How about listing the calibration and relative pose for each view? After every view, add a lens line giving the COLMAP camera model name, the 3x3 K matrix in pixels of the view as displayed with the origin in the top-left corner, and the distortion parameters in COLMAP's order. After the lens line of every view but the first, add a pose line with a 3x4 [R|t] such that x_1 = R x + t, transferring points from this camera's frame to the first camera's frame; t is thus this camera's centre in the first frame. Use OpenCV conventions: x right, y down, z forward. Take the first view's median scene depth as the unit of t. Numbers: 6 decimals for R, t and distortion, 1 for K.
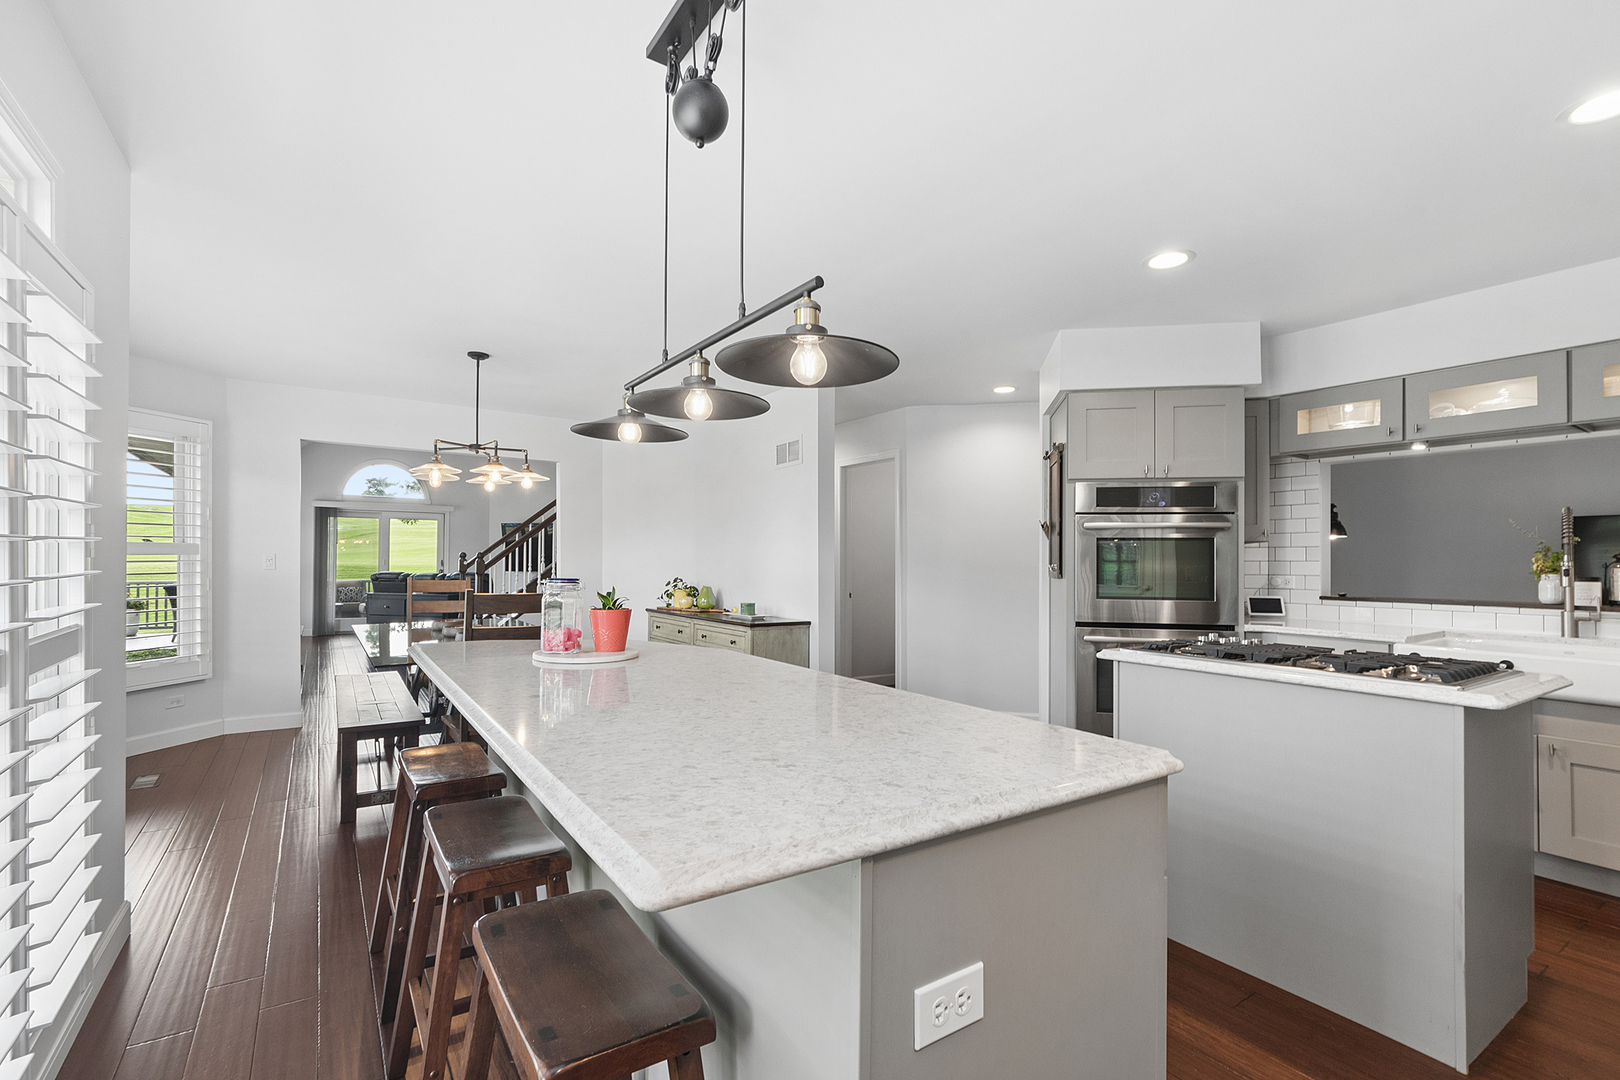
lens RADIAL K [[723.5, 0, 807.9], [0, 723.5, 552.0], [0, 0, 1]] dist [0.000066, 0.000404]
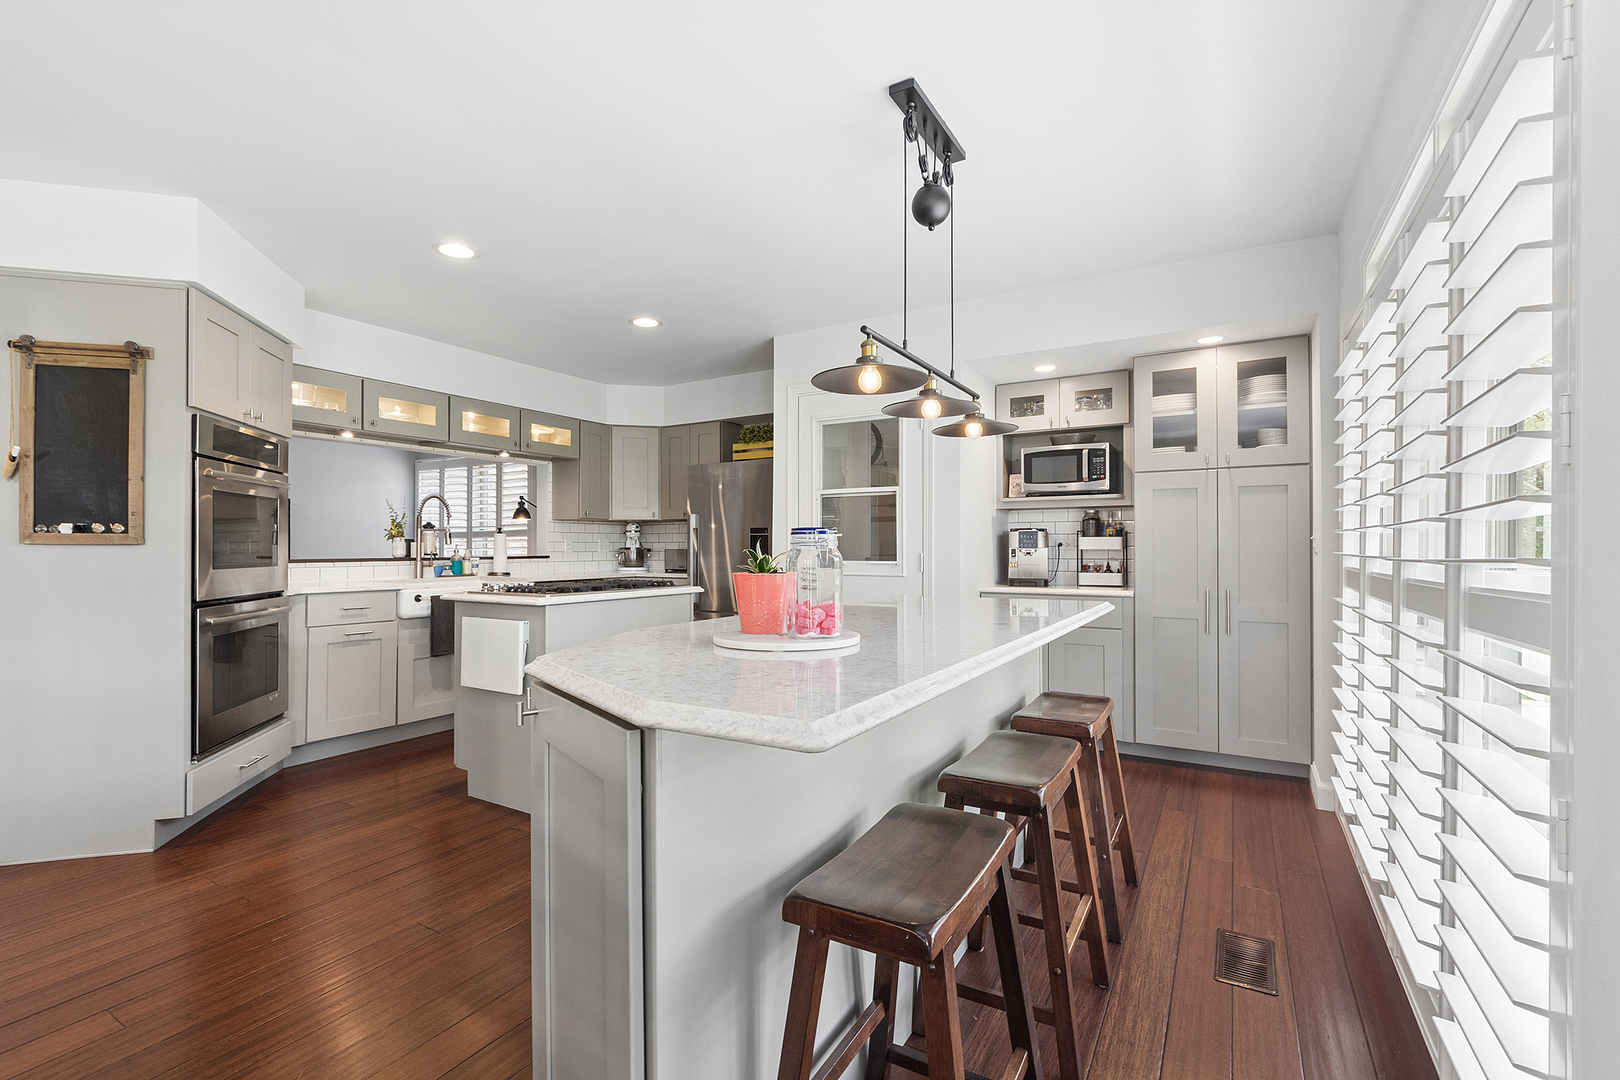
lens RADIAL K [[721.5, 0, 807.2], [0, 721.5, 544.4], [0, 0, 1]] dist [0.000484, 0.000152]
pose [[-0.428192, -0.000486, 0.903688, -0.593964], [-0.008284, 0.999960, -0.003387, 0.038537], [-0.903650, -0.008937, -0.428178, 0.787023]]
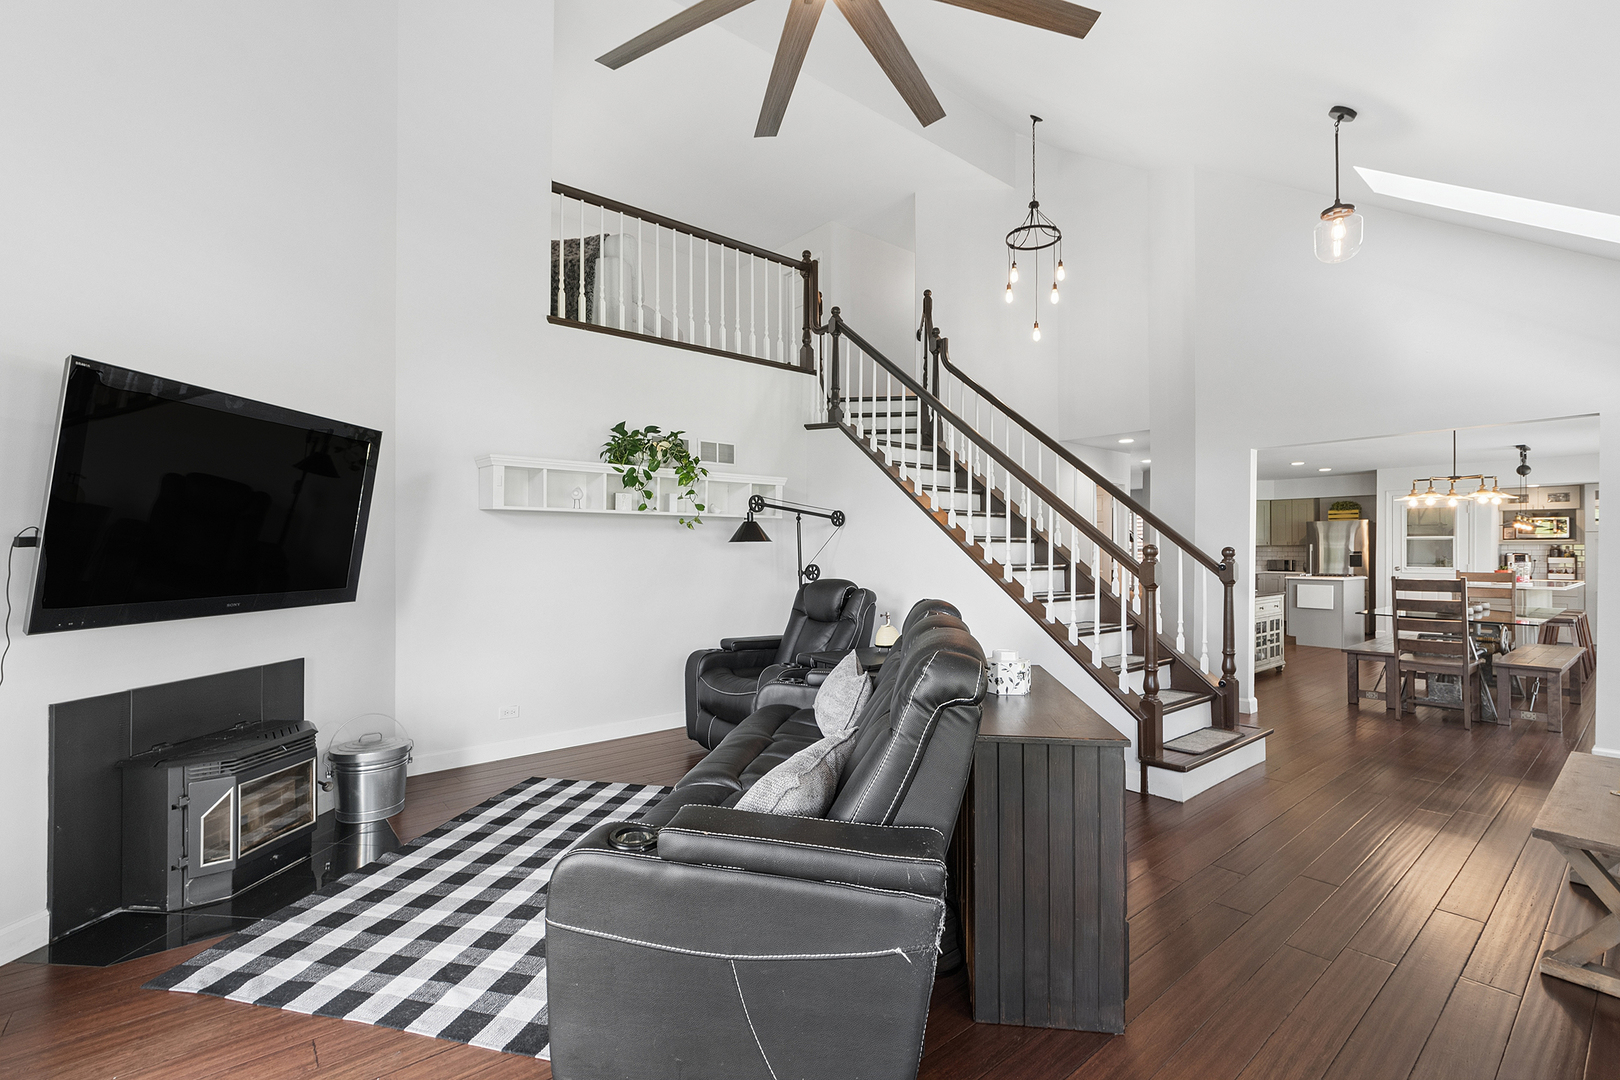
lens RADIAL K [[721.5, 0, 807.2], [0, 721.5, 544.4], [0, 0, 1]] dist [0.000484, 0.000152]
pose [[-0.103687, 0.005134, 0.994597, -2.001594], [-0.015531, 0.999856, -0.006780, 0.031466], [-0.994489, -0.016150, -0.103593, 2.764507]]
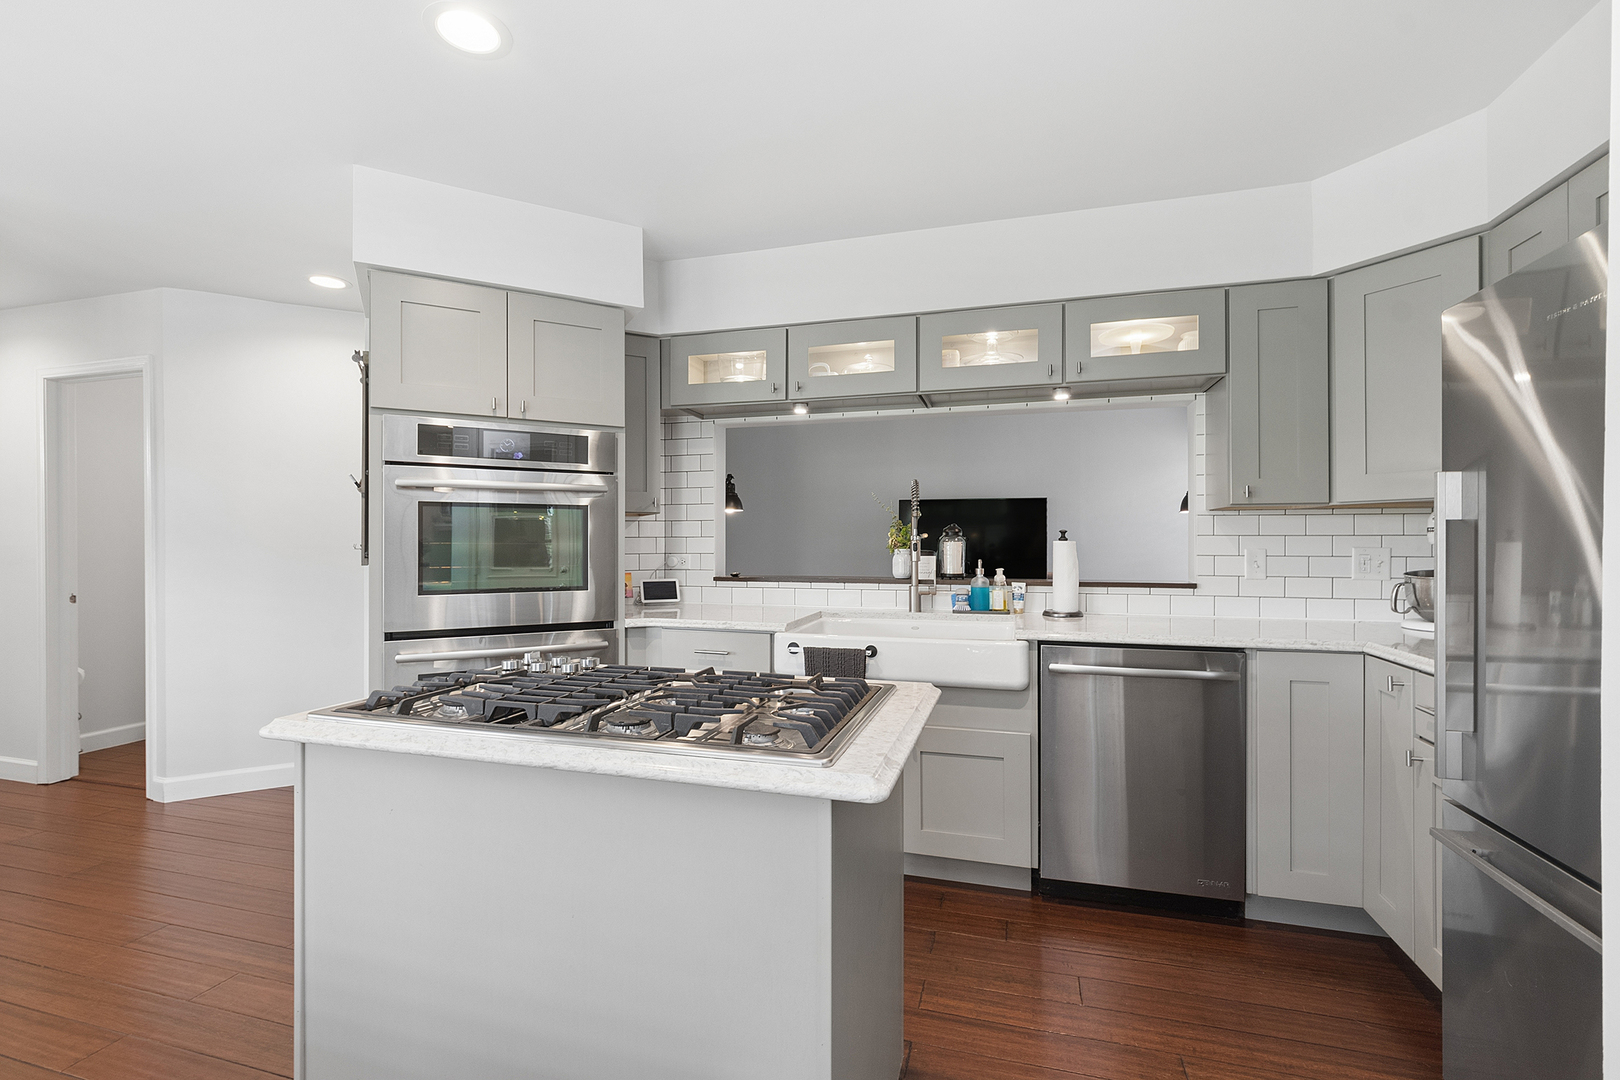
lens RADIAL K [[721.5, 0, 807.2], [0, 721.5, 544.4], [0, 0, 1]] dist [0.000484, 0.000152]
pose [[0.769893, -0.008672, 0.638114, 0.260958], [-0.001977, 0.999870, 0.015974, 0.008292], [-0.638170, -0.013560, 0.769776, 0.283600]]
